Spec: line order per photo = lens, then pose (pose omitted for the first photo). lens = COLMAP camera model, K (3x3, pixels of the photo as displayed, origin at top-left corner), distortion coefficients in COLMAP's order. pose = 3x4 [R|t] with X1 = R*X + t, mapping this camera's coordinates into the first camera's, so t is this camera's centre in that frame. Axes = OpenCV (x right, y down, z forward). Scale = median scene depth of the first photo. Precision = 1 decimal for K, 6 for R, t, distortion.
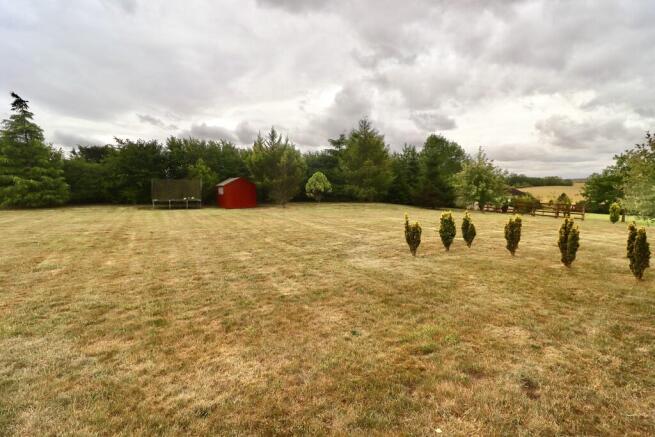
lens RADIAL K [[301.1, 0, 332.3], [0, 301.1, 214.4], [0, 0, 1]] dist [0.001027, -0.014459]
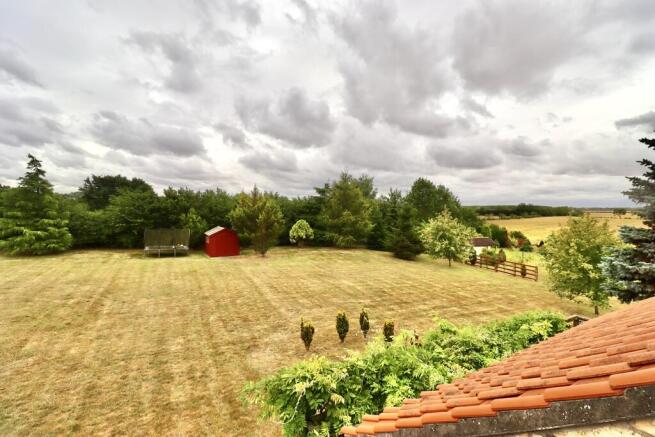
lens RADIAL K [[301.1, 0, 332.3], [0, 301.1, 214.4], [0, 0, 1]] dist [0.001027, -0.014459]
pose [[0.999239, 0.024154, -0.030623, 0.121441], [-0.026374, 0.996887, -0.074300, -0.103372], [0.028733, 0.075051, 0.996766, -0.092664]]
